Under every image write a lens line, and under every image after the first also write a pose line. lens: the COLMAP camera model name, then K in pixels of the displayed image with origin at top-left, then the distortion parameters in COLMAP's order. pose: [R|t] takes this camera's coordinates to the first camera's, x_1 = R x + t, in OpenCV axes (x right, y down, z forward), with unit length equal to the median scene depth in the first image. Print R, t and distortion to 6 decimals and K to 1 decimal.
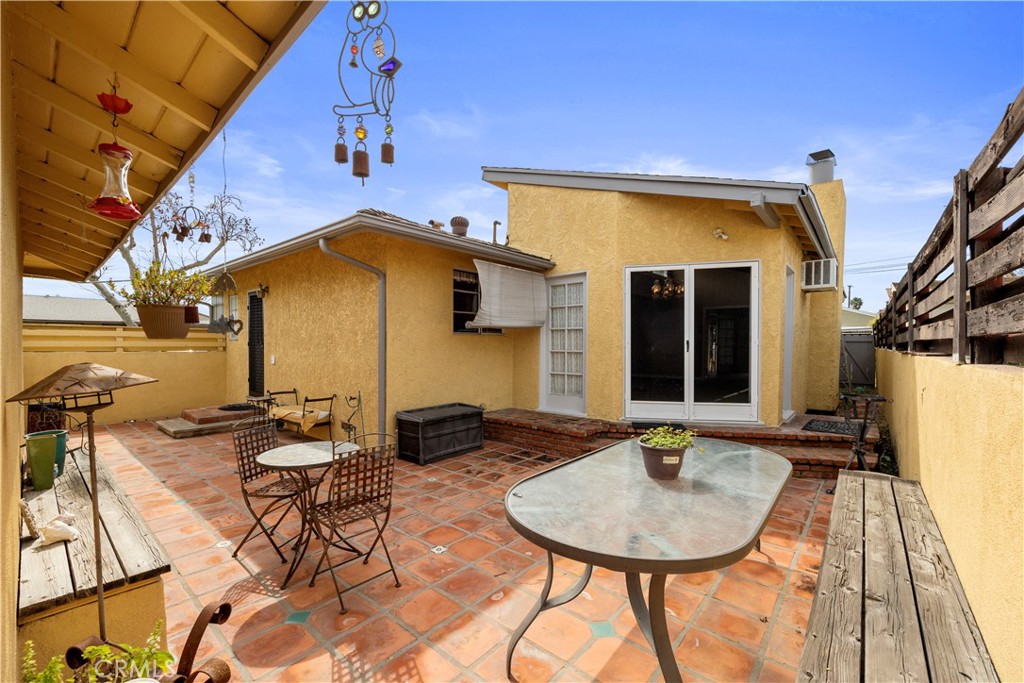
lens RADIAL K [[417.0, 0, 506.6], [0, 417.0, 345.5], [0, 0, 1]] dist [-0.002257, 0.000032]
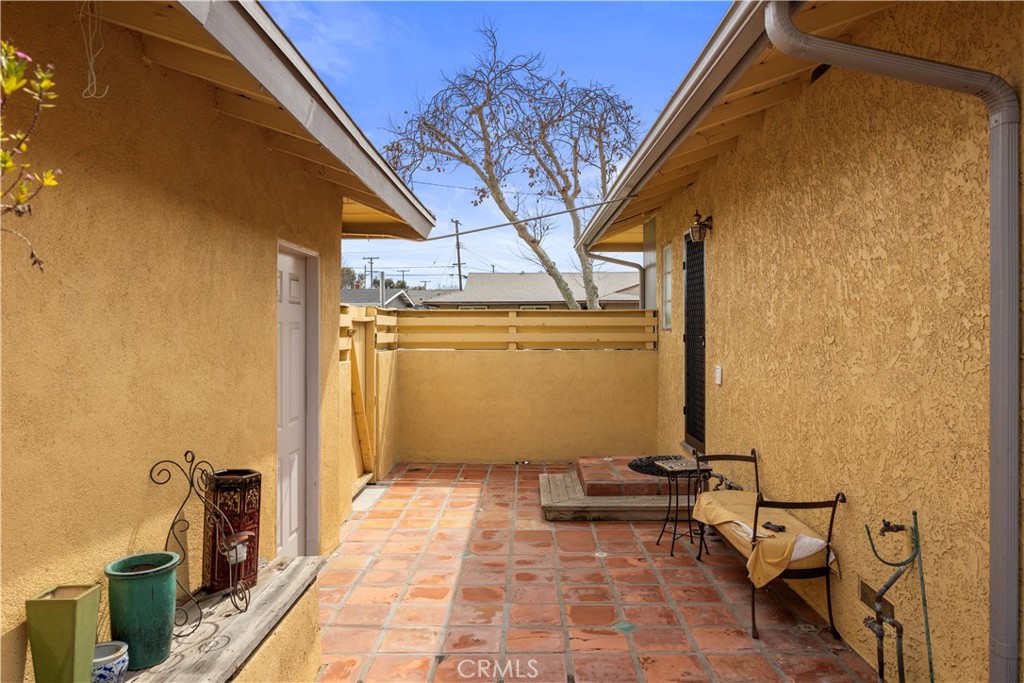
lens RADIAL K [[725.9, 0, 503.6], [0, 725.9, 334.5], [0, 0, 1]] dist [0.000854, -0.000054]
pose [[0.638295, -0.000296, -0.769791, -0.137983], [0.005364, 0.999977, 0.004063, -0.019840], [0.769773, -0.006723, 0.638283, 0.432675]]
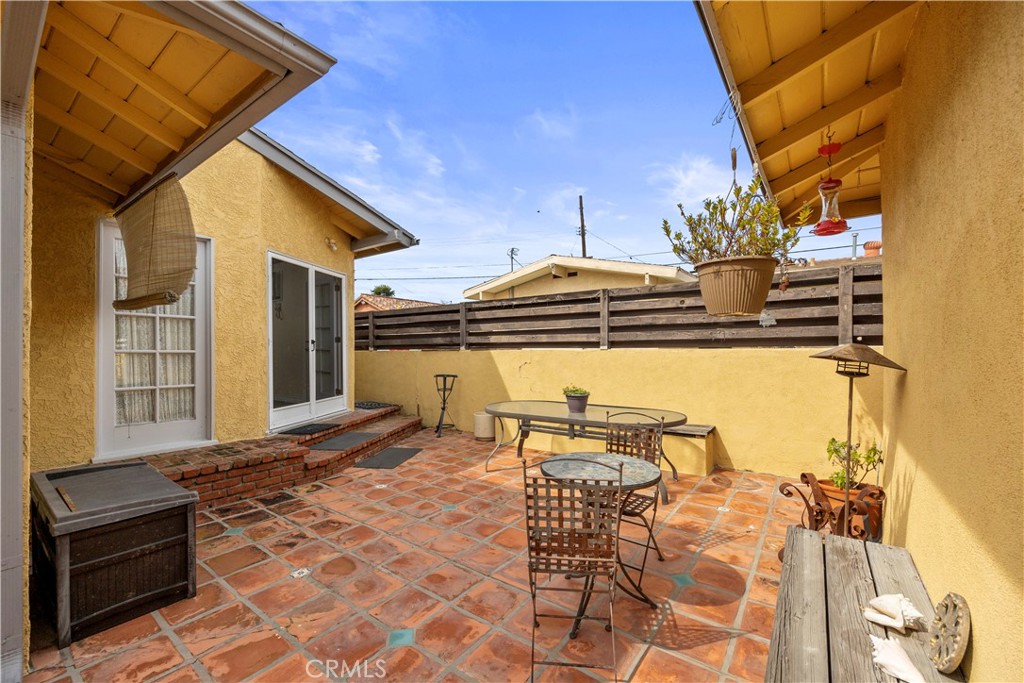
lens RADIAL K [[417.0, 0, 515.9], [0, 417.0, 349.7], [0, 0, 1]] dist [-0.002257, 0.000032]
pose [[-0.089312, 0.002405, 0.996001, -0.597202], [0.001585, 0.999996, -0.002272, 0.014469], [-0.996002, 0.001376, -0.089316, 0.586739]]
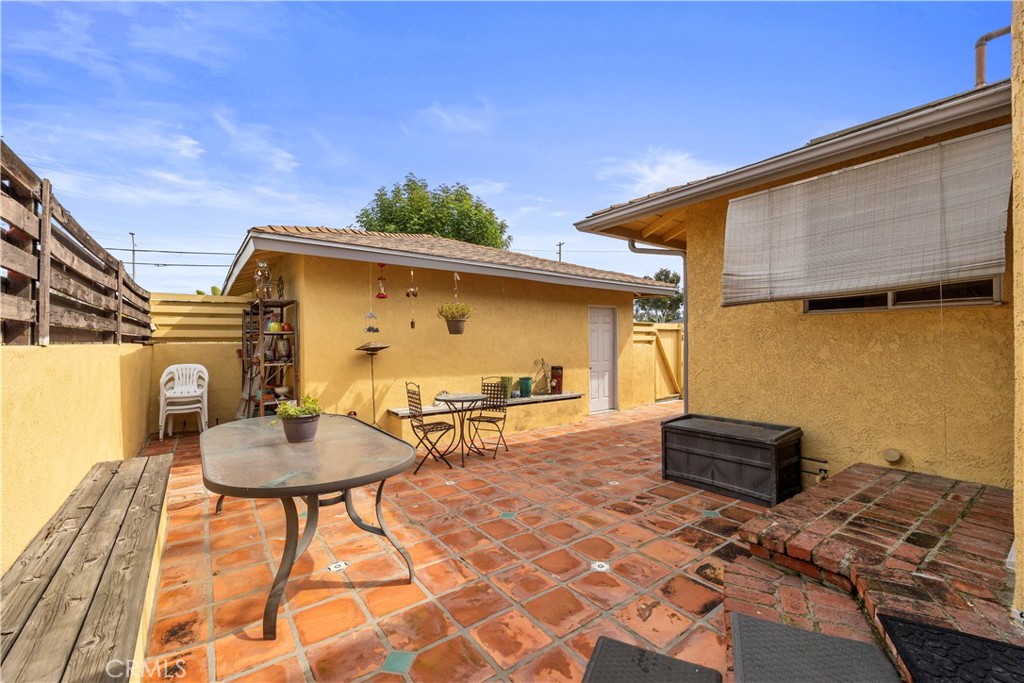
lens RADIAL K [[417.0, 0, 513.9], [0, 417.0, 341.1], [0, 0, 1]] dist [-0.002257, 0.000032]
pose [[-0.210020, -0.001942, -0.977695, 0.581225], [0.006190, 0.999975, -0.003316, 0.012059], [0.977677, -0.006749, -0.210003, 0.758227]]
